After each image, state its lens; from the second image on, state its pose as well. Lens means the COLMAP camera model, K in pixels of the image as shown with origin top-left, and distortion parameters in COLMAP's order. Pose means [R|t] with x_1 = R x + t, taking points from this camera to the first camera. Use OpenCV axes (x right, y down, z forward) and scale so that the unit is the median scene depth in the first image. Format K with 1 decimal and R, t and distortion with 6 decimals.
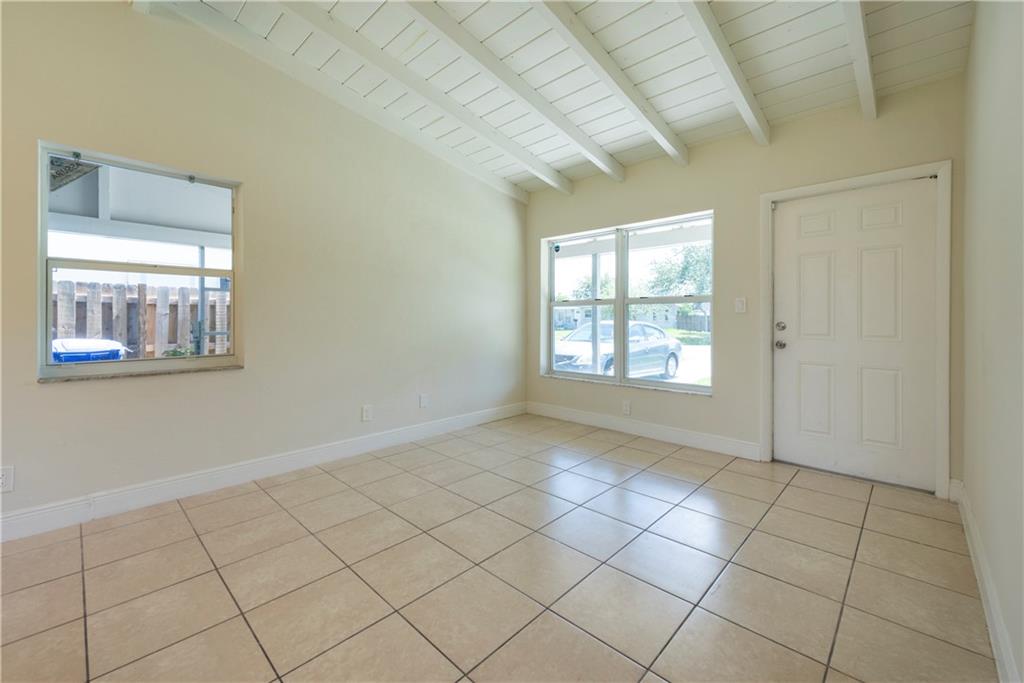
lens RADIAL K [[418.7, 0, 510.3], [0, 418.7, 317.2], [0, 0, 1]] dist [0.001323, -0.000297]
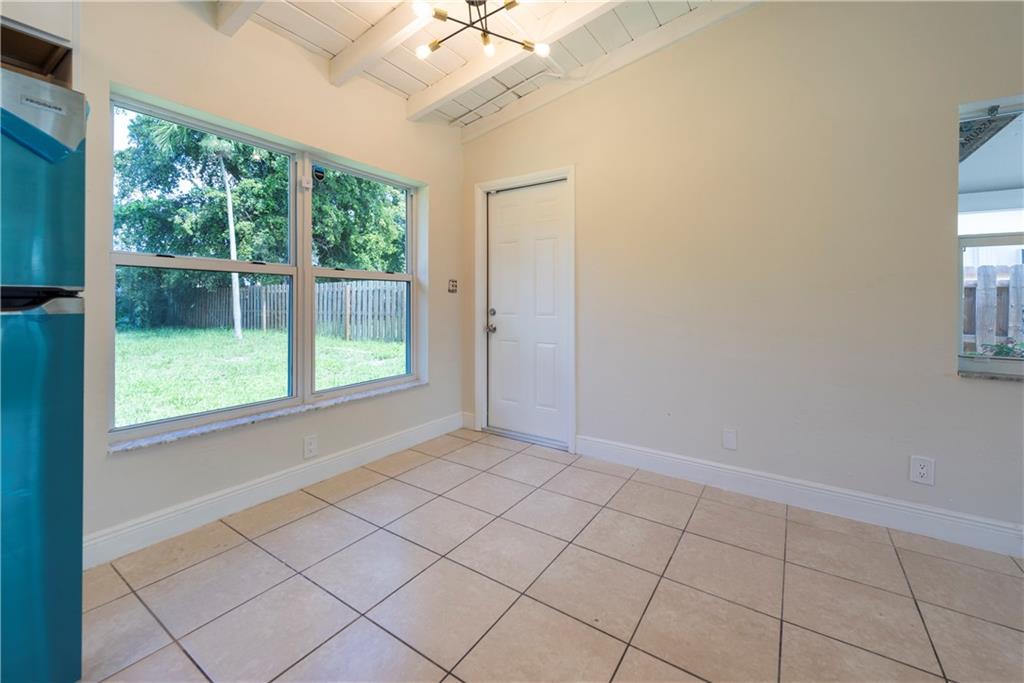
lens RADIAL K [[423.4, 0, 512.4], [0, 423.4, 301.1], [0, 0, 1]] dist [0.008799, 0.000019]
pose [[0.176142, 0.003245, -0.984359, -0.260873], [-0.005812, 0.999981, 0.002256, -0.000084], [0.984348, 0.005324, 0.176157, -0.070246]]
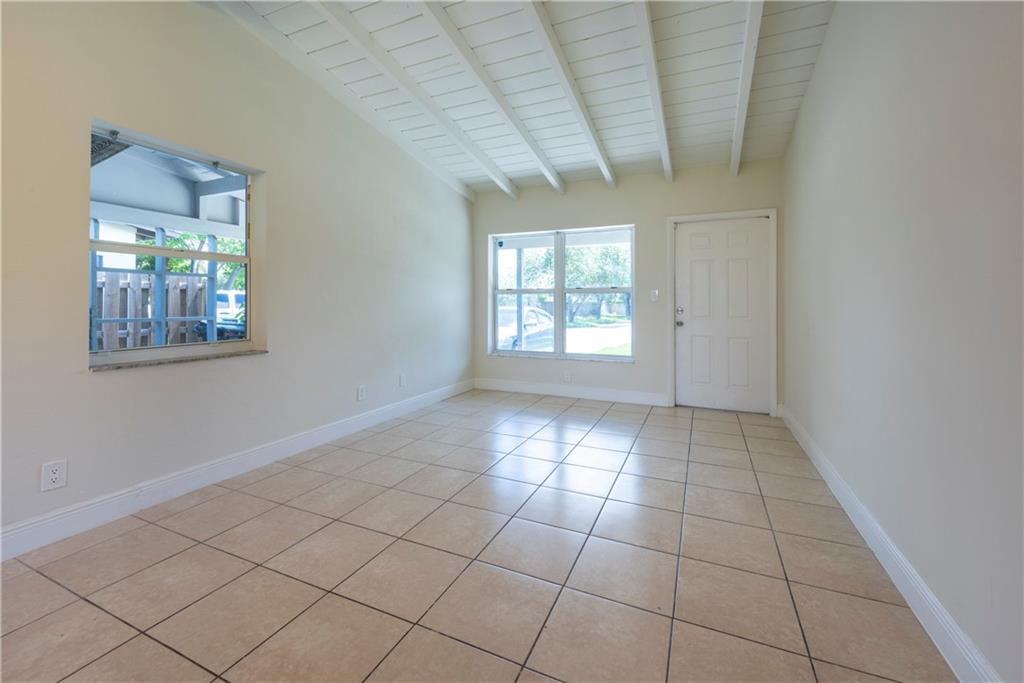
lens RADIAL K [[421.8, 0, 513.8], [0, 421.8, 298.9], [0, 0, 1]] dist [-0.000917, -0.000128]
pose [[0.941758, 0.007258, 0.336212, -0.360412], [-0.004211, 0.999943, -0.009789, -0.001778], [-0.336264, 0.007803, 0.941736, -0.154727]]
